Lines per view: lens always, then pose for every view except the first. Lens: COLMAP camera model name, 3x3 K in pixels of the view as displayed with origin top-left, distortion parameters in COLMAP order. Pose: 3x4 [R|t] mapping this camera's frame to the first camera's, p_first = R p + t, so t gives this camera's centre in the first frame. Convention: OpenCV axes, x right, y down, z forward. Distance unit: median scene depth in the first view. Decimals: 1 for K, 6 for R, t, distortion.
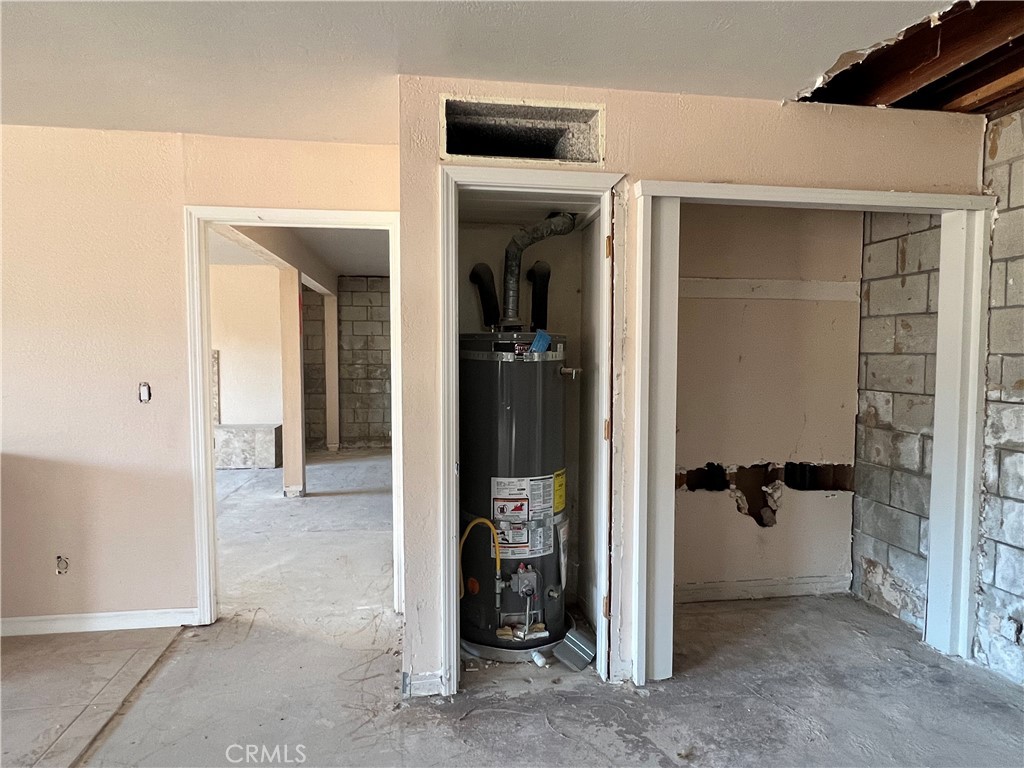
lens RADIAL K [[613.7, 0, 507.9], [0, 613.7, 383.8], [0, 0, 1]] dist [0.000166, 0.001381]
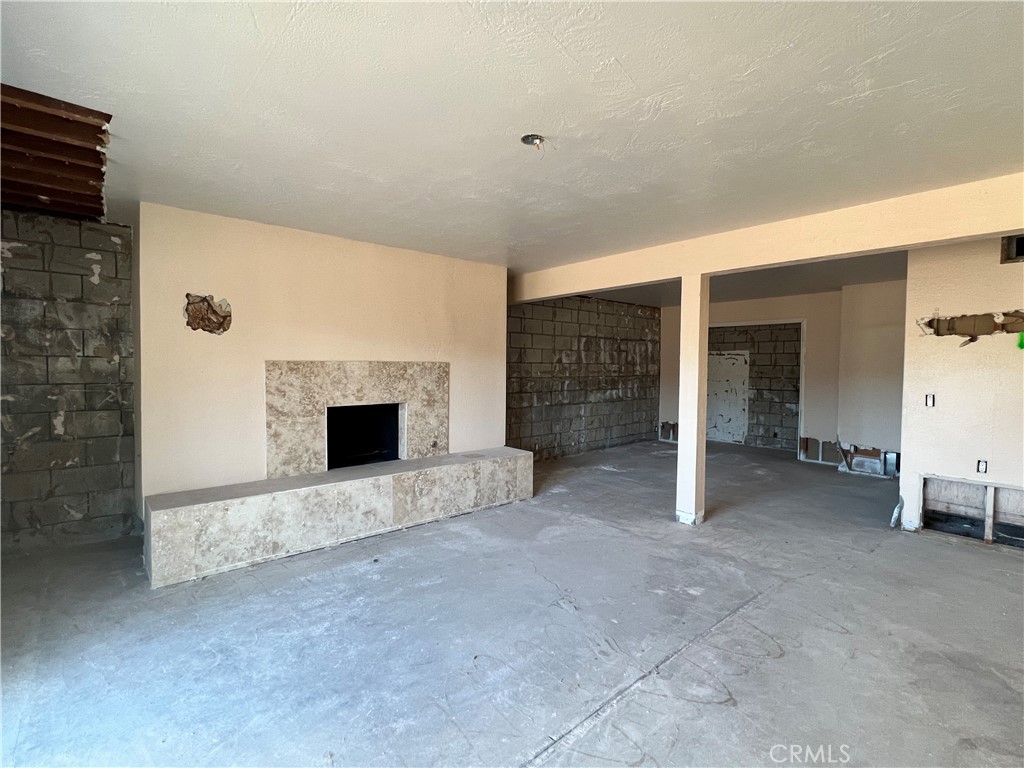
lens RADIAL K [[482.8, 0, 511.1], [0, 482.8, 384.3], [0, 0, 1]] dist [0.003763, -0.000416]
pose [[0.833518, -0.019330, 0.552154, -0.752987], [0.025077, 0.999681, -0.002858, -0.022307], [-0.551923, 0.016229, 0.833737, 0.423155]]
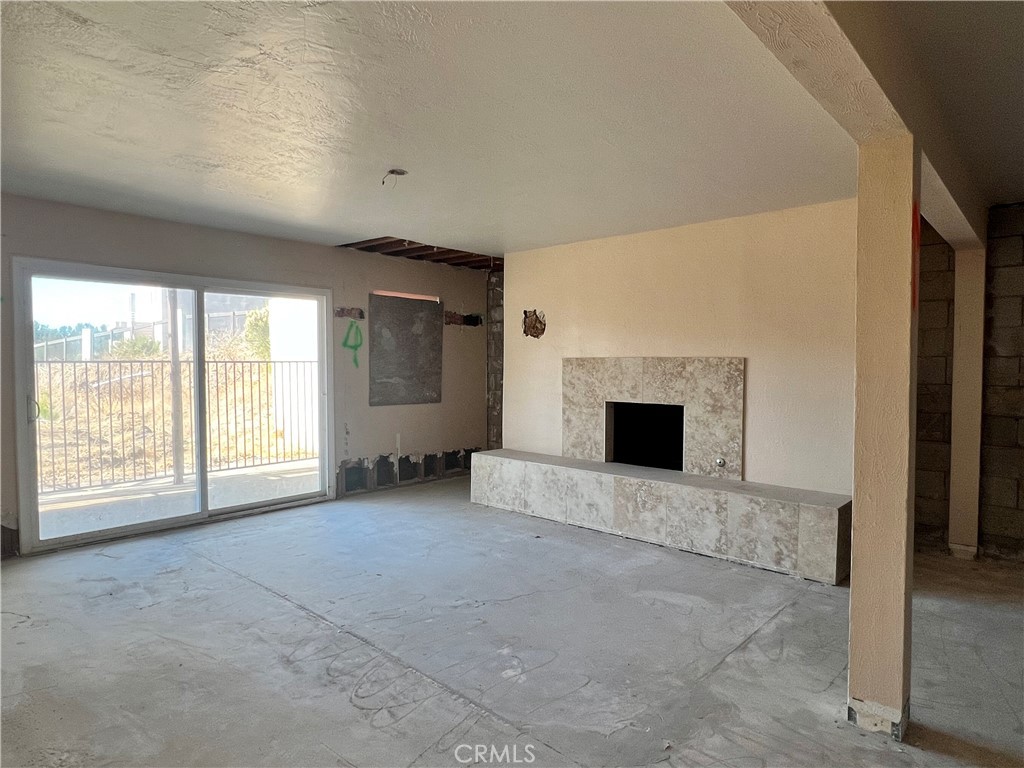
lens RADIAL K [[613.7, 0, 506.4], [0, 613.7, 384.7], [0, 0, 1]] dist [0.000166, 0.001381]
pose [[0.638859, 0.028820, -0.768784, -0.158594], [-0.043497, 0.999053, 0.001307, -0.018925], [0.768094, 0.032604, 0.639507, 0.435950]]
